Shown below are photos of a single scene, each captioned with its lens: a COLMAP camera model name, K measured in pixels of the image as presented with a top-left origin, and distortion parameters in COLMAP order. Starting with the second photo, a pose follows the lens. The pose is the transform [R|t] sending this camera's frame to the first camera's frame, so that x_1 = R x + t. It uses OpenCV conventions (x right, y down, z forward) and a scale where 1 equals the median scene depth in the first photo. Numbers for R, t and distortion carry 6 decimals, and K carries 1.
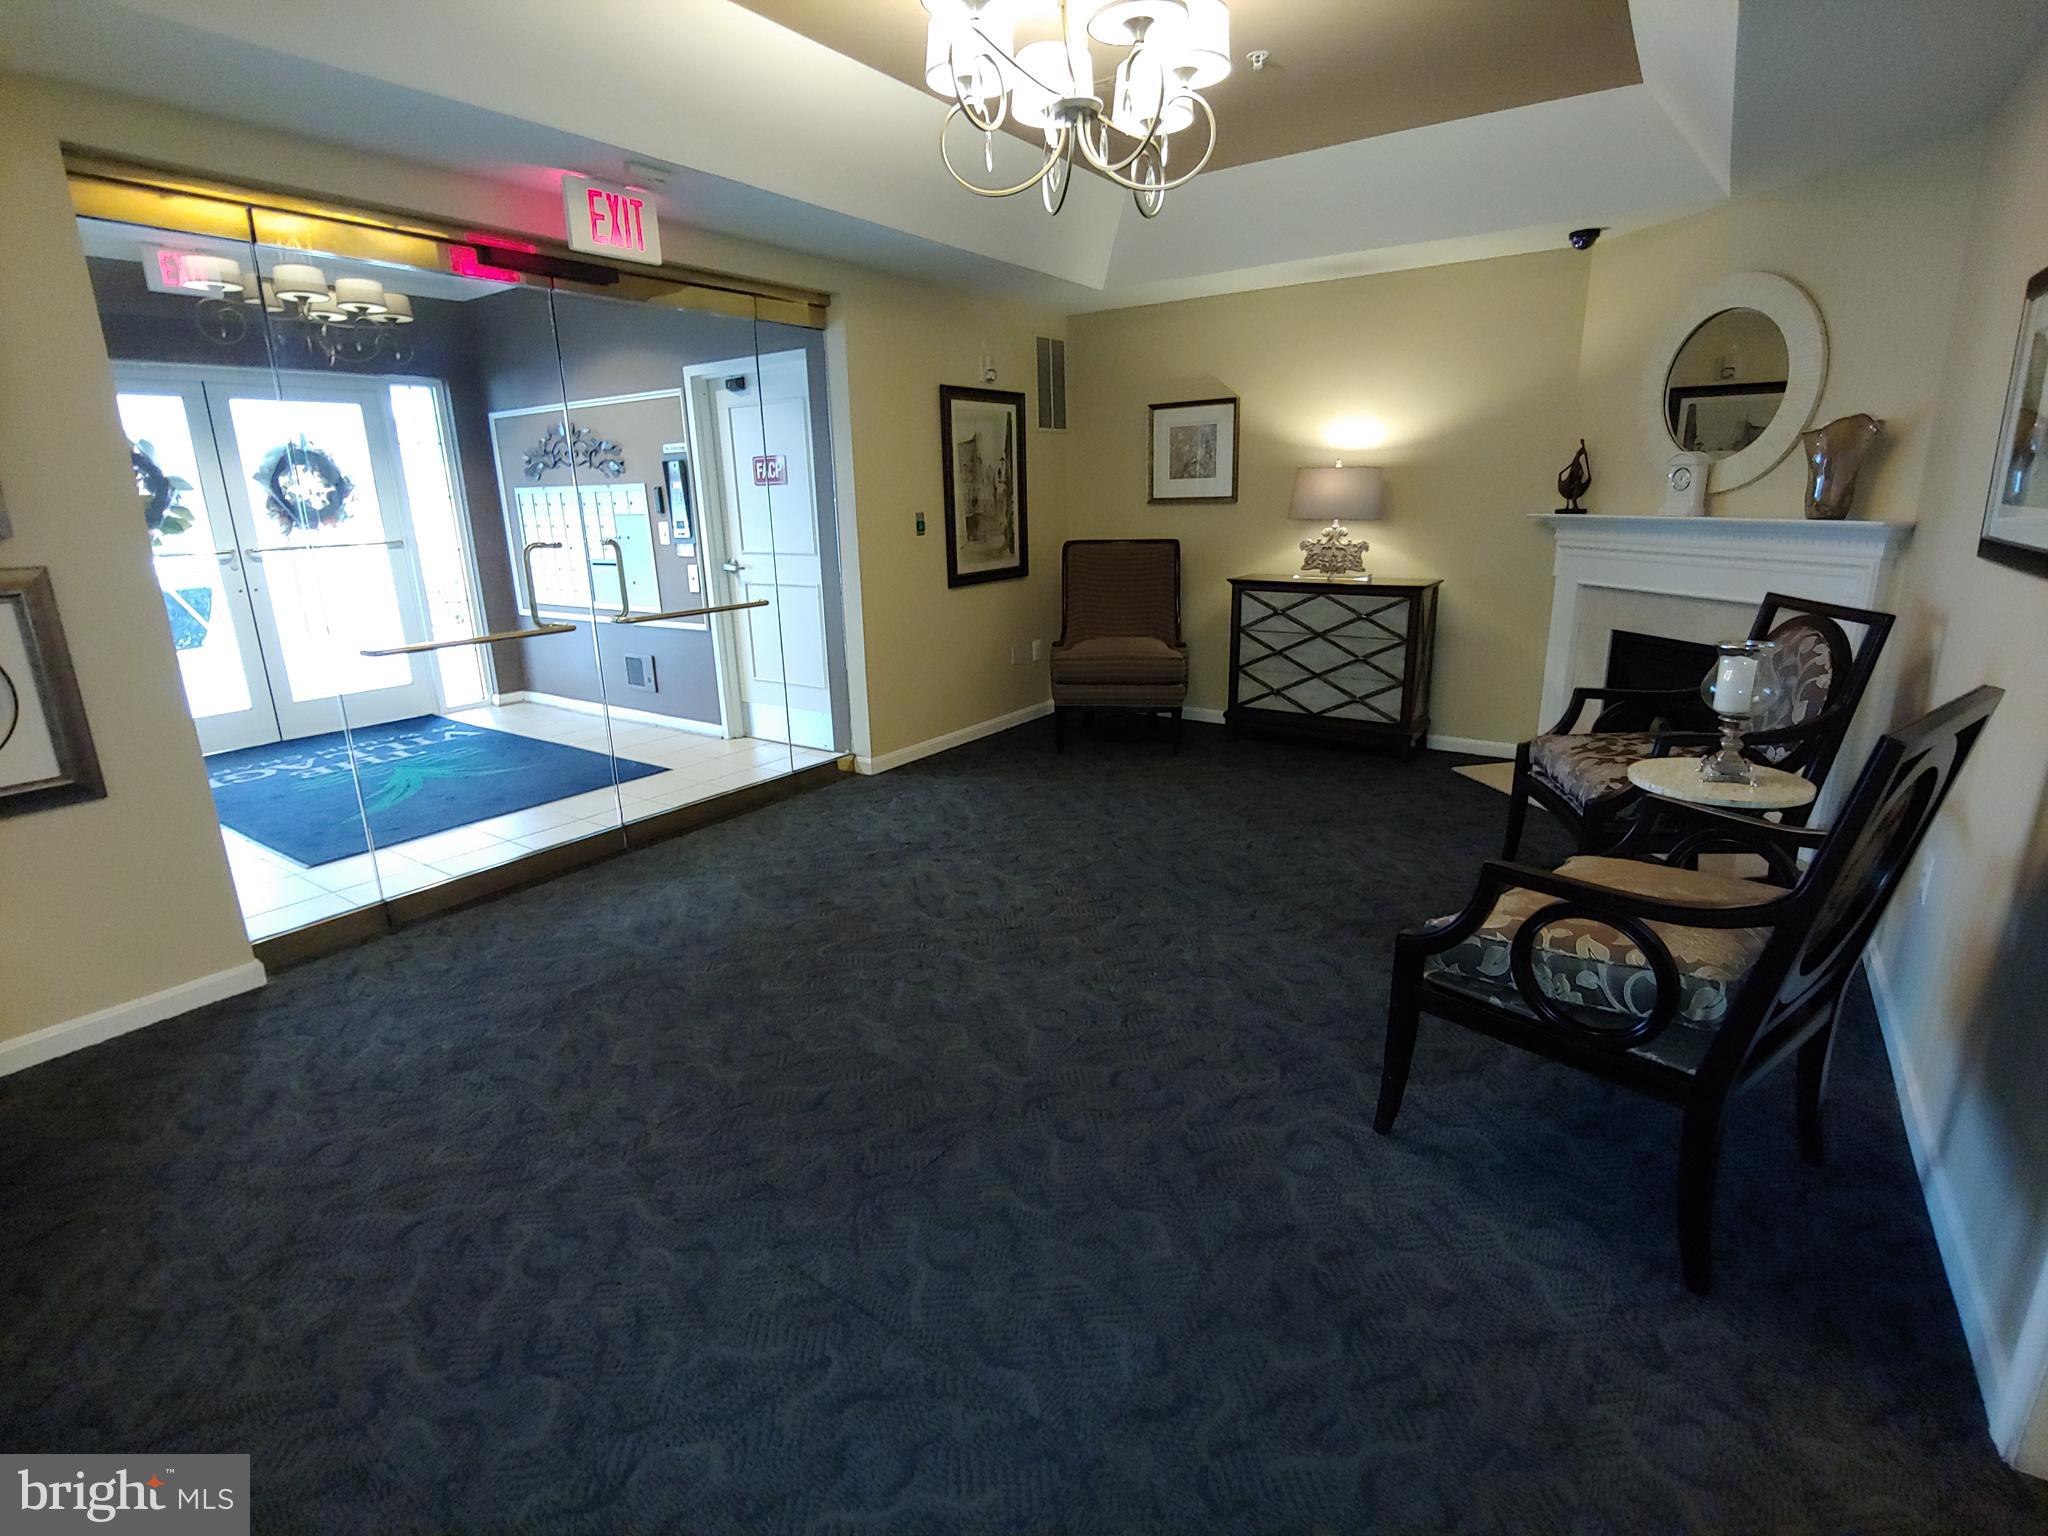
lens RADIAL K [[985.9, 0, 1025.3], [0, 985.9, 758.6], [0, 0, 1]] dist [-0.020816, -0.001237]
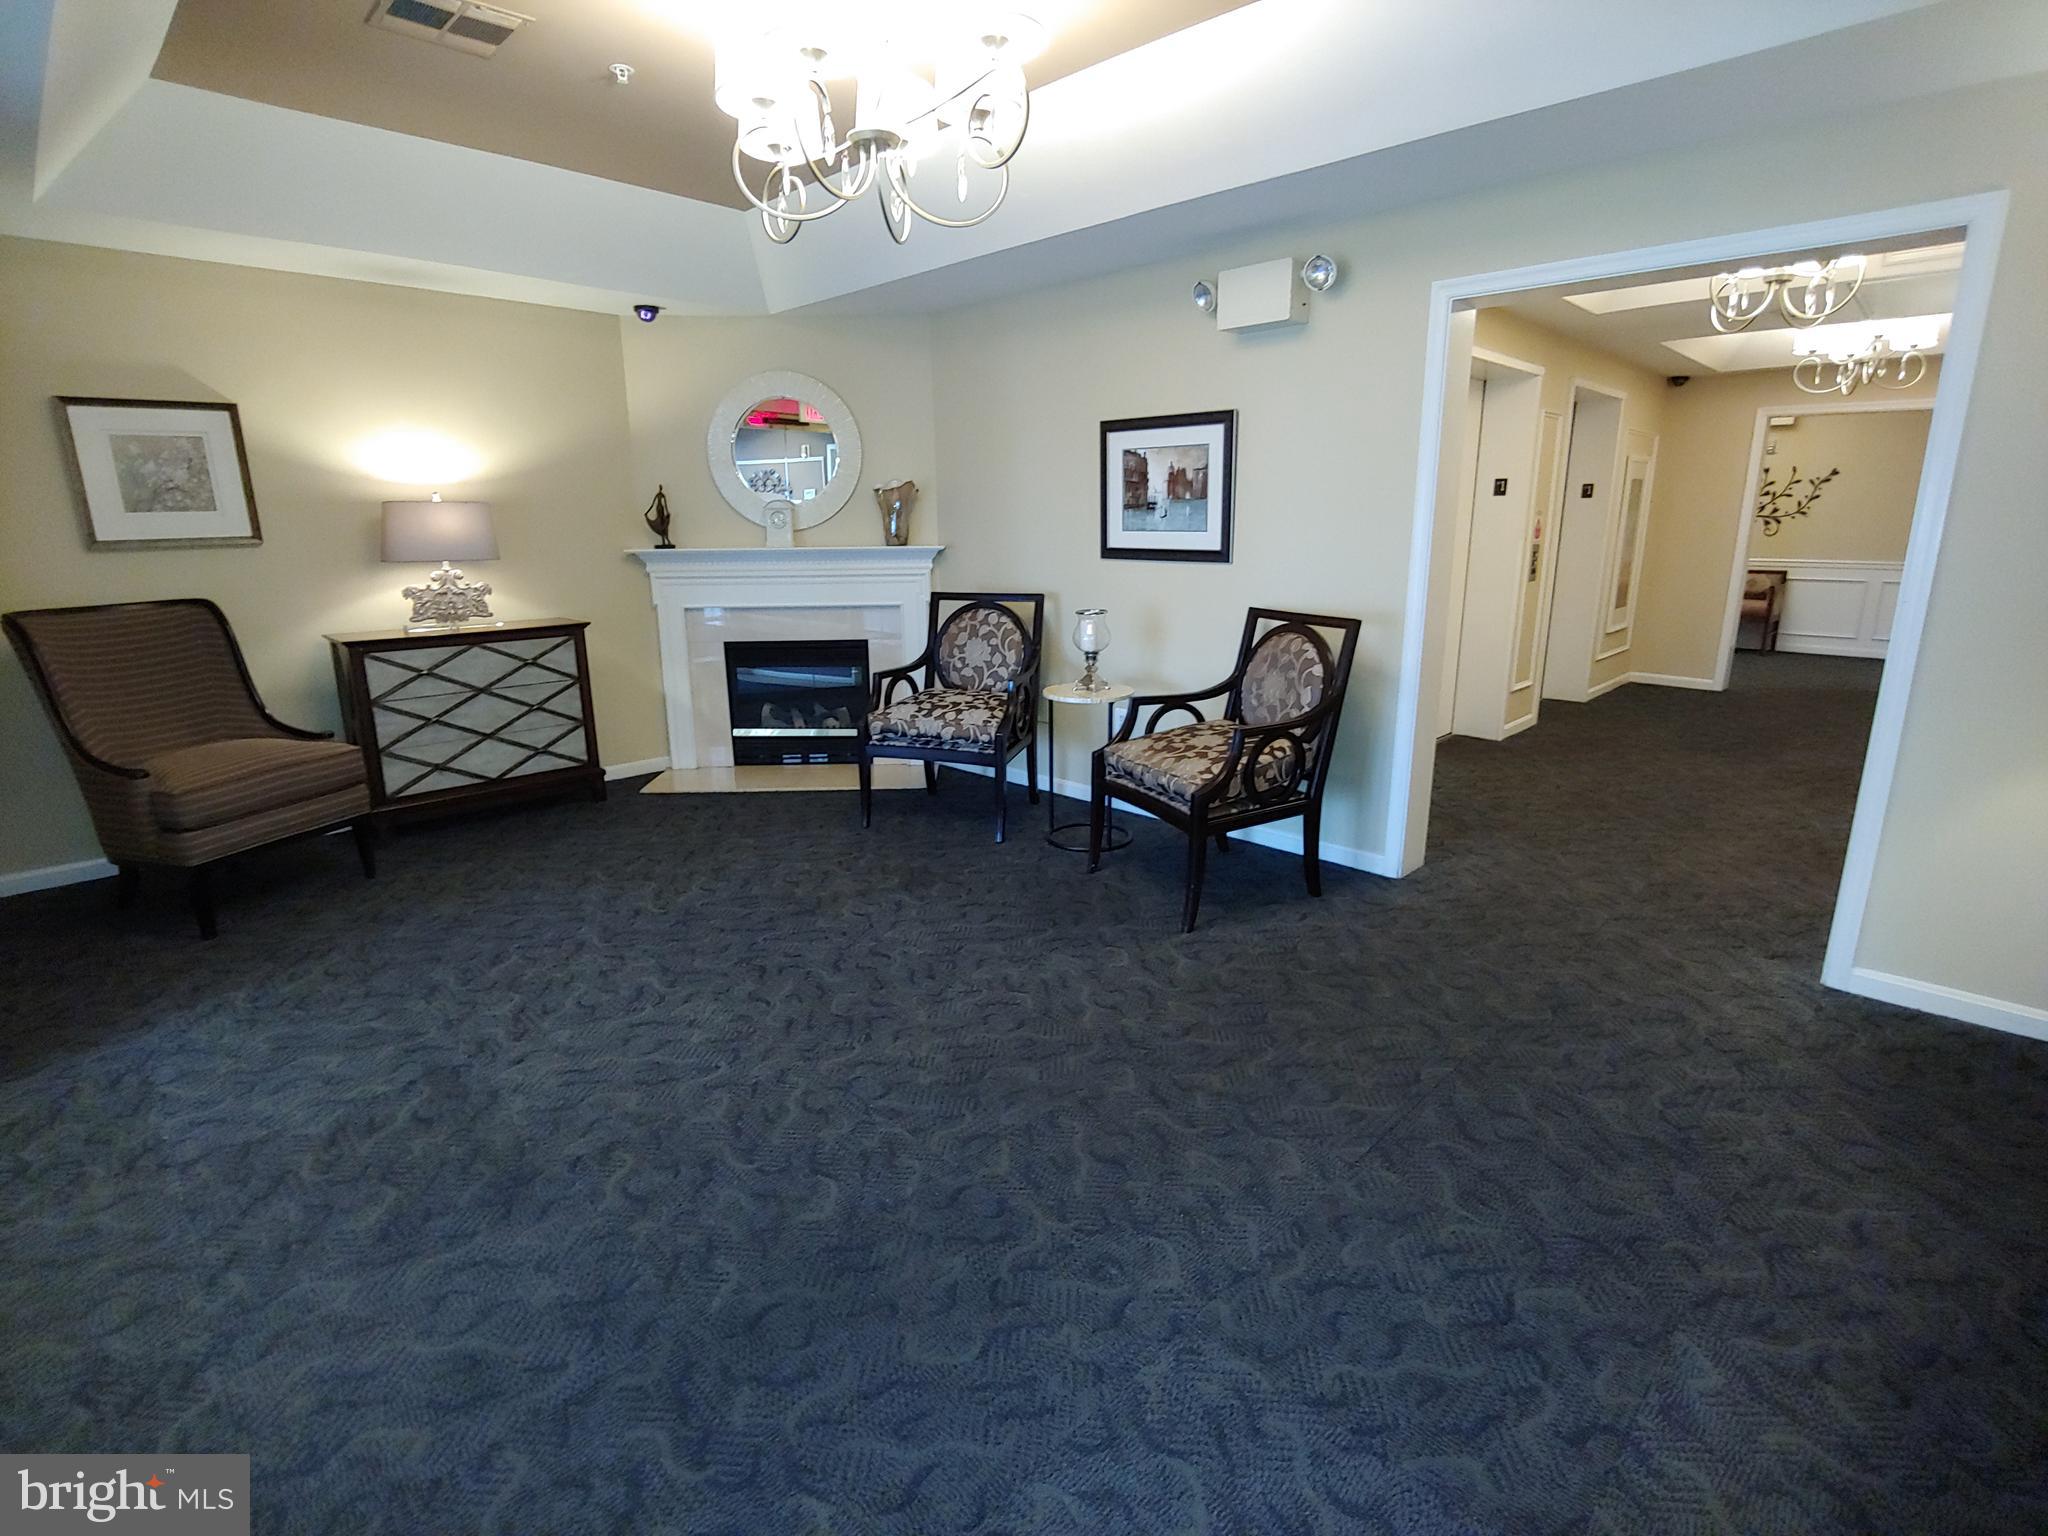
lens RADIAL K [[985.9, 0, 1025.3], [0, 985.9, 758.6], [0, 0, 1]] dist [-0.020816, -0.001237]
pose [[0.165085, -0.212101, 0.963203, -0.524133], [0.258749, 0.951709, 0.165223, -0.095057], [-0.951733, 0.221952, 0.211994, 0.400375]]
